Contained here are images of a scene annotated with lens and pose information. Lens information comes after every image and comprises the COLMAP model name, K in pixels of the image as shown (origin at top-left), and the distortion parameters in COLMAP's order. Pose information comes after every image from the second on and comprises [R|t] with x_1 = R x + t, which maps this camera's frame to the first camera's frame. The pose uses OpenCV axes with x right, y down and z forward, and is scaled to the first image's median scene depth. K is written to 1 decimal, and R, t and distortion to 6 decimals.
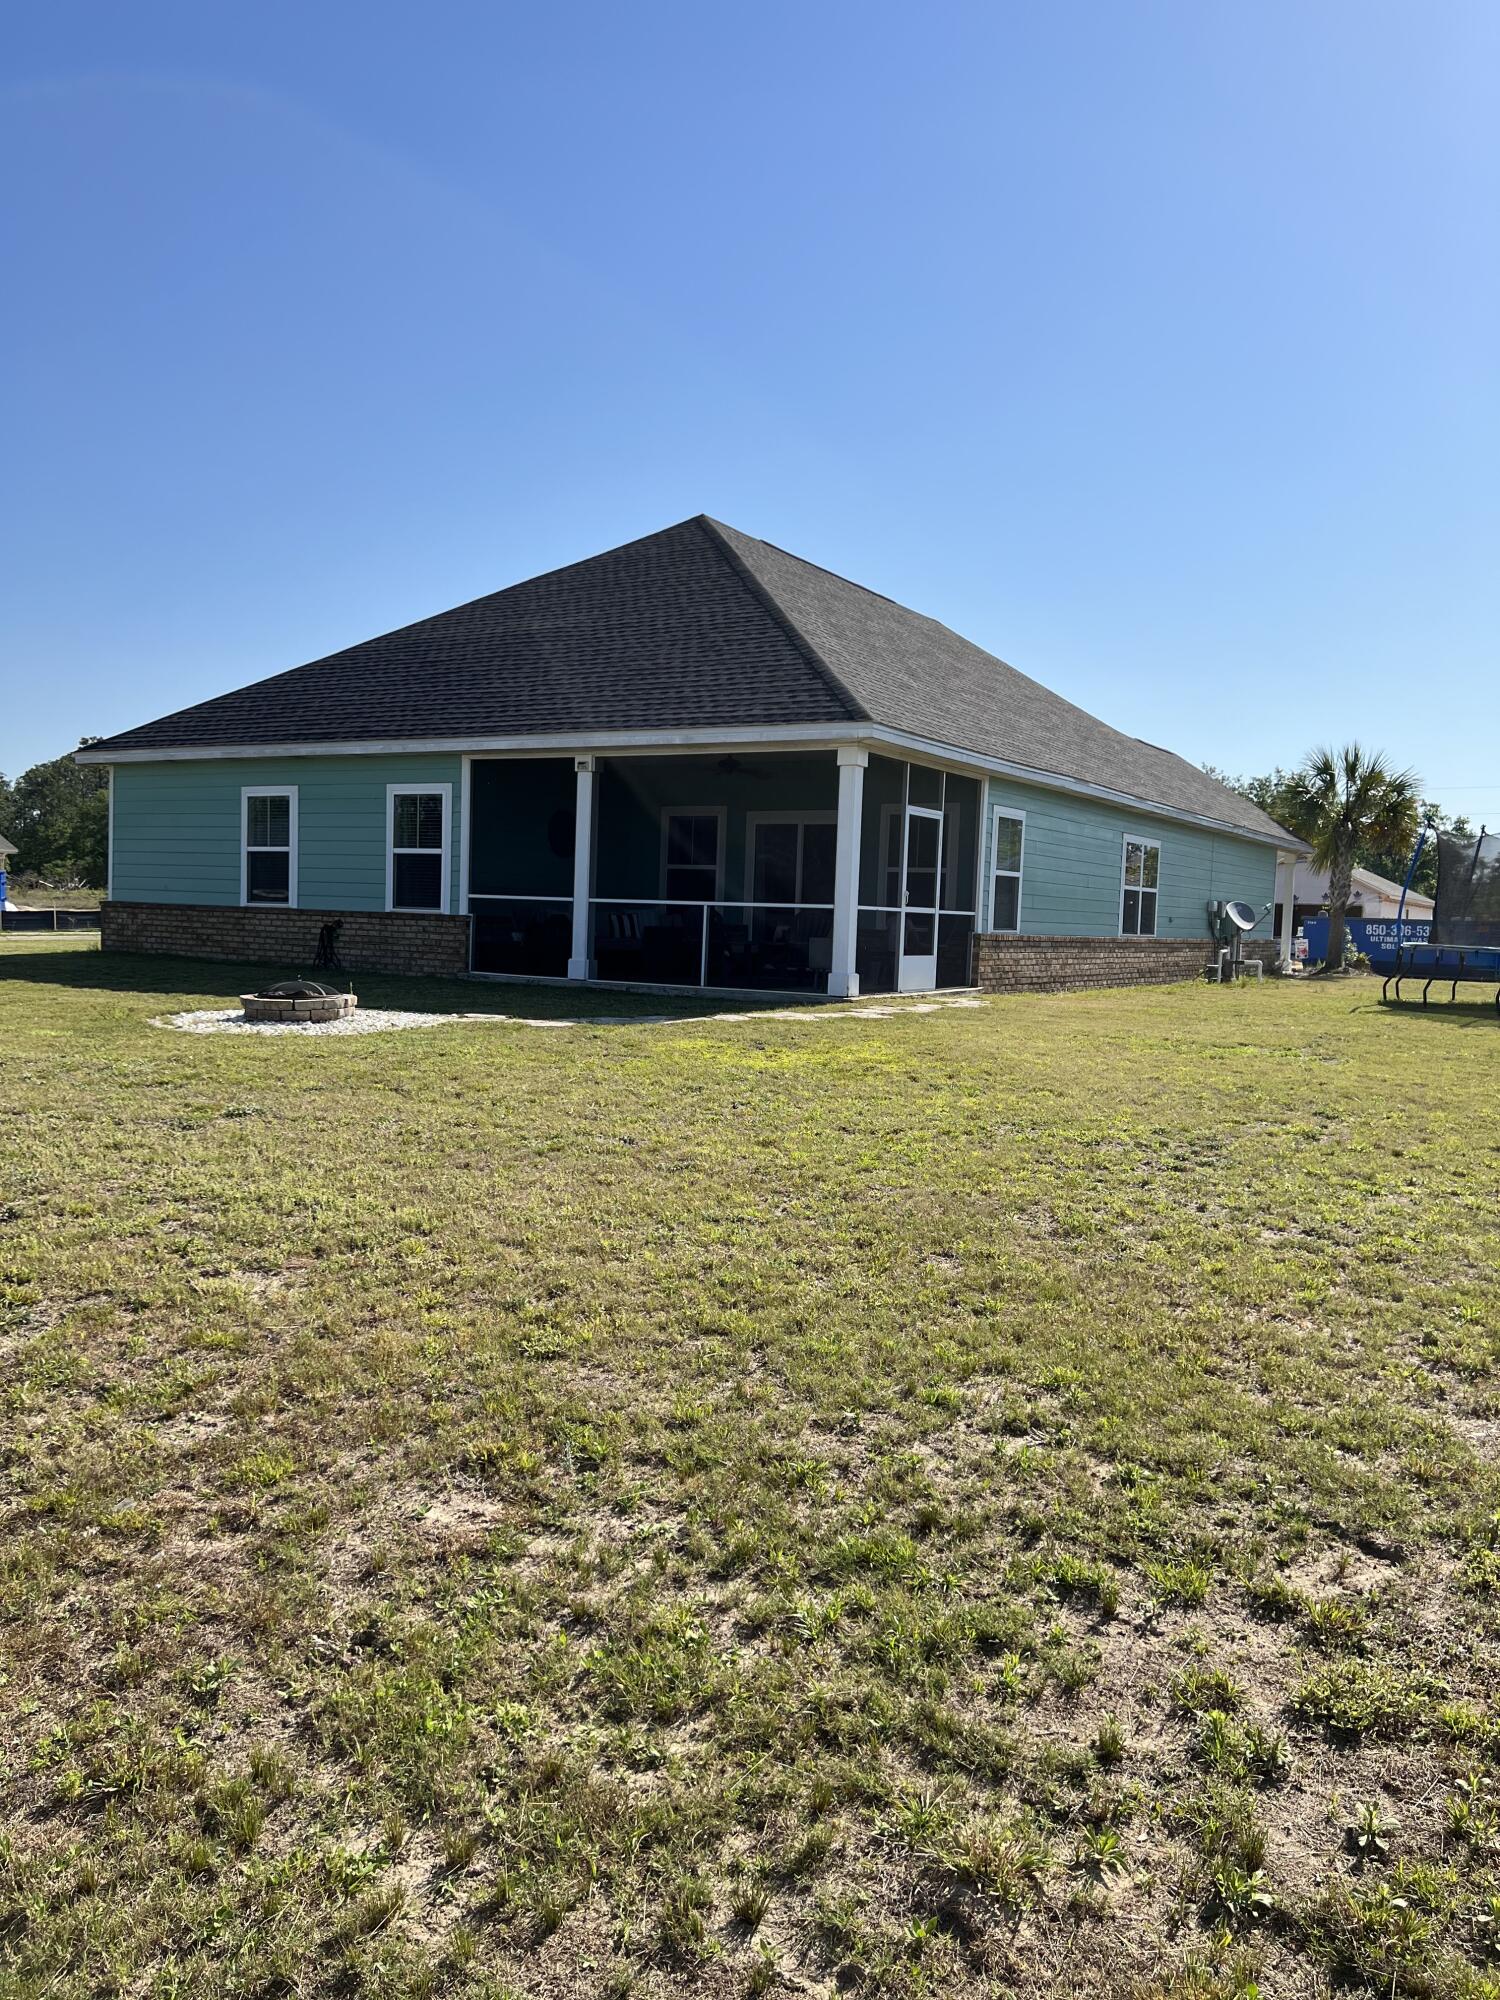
lens RADIAL K [[1512.5, 0, 740.2], [0, 1512.5, 1000.4], [0, 0, 1]] dist [0.053726, -0.002228]
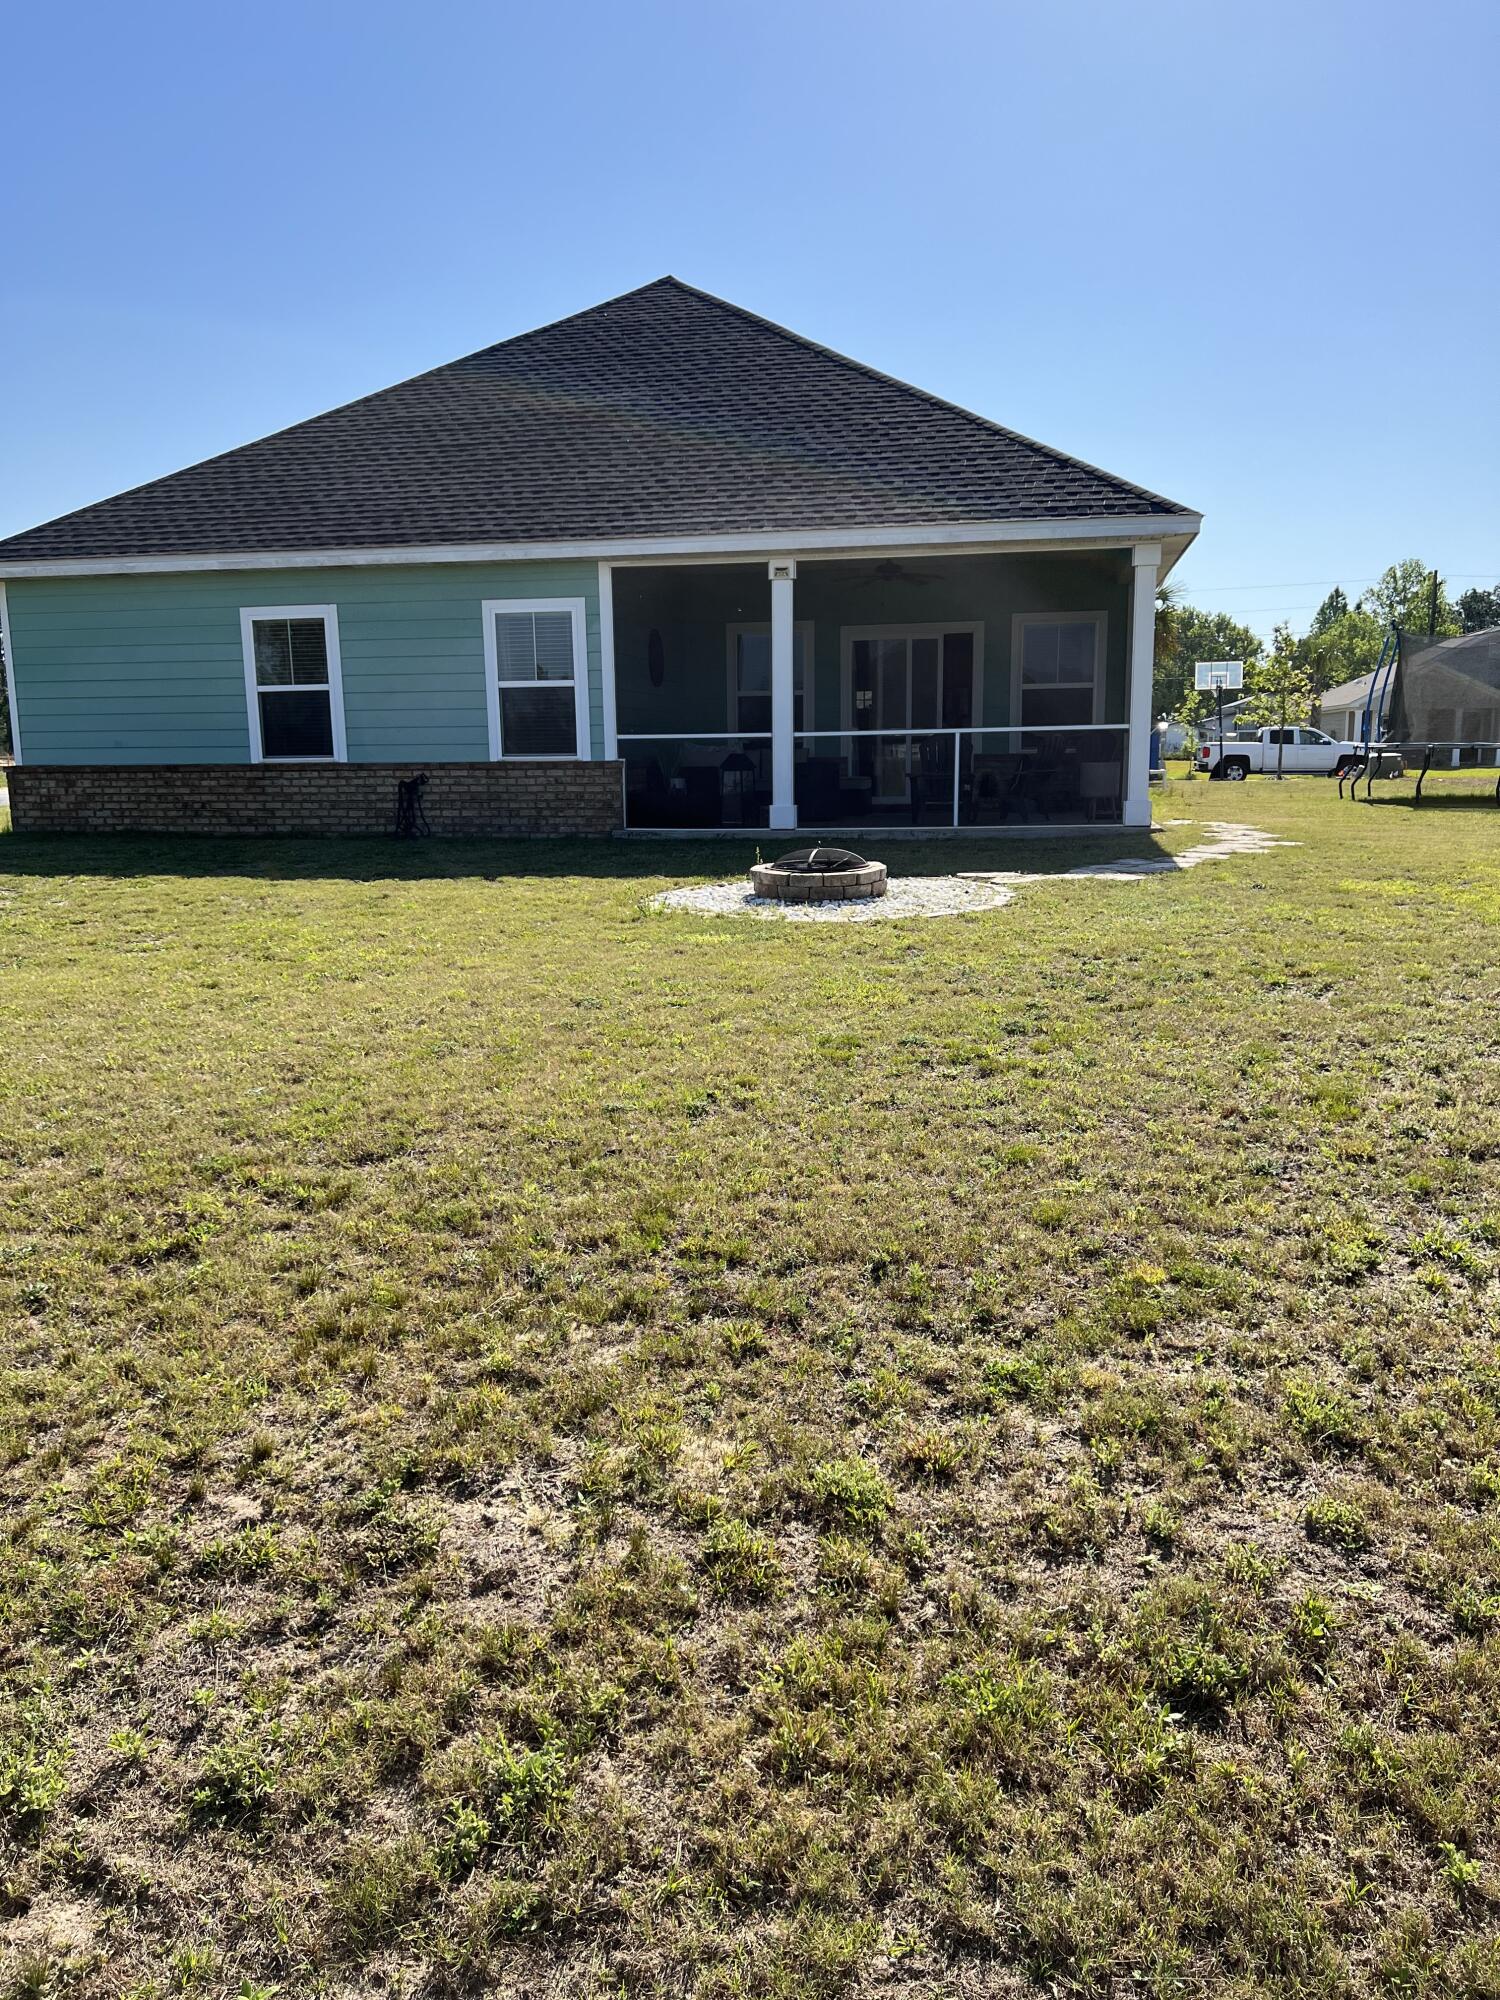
lens RADIAL K [[1512.5, 0, 752.4], [0, 1512.5, 996.4], [0, 0, 1]] dist [0.053726, -0.002228]
pose [[0.943948, -0.098157, 0.315161, -0.379764], [0.063959, 0.991059, 0.117098, -0.020168], [-0.323837, -0.090377, 0.941786, 0.178139]]
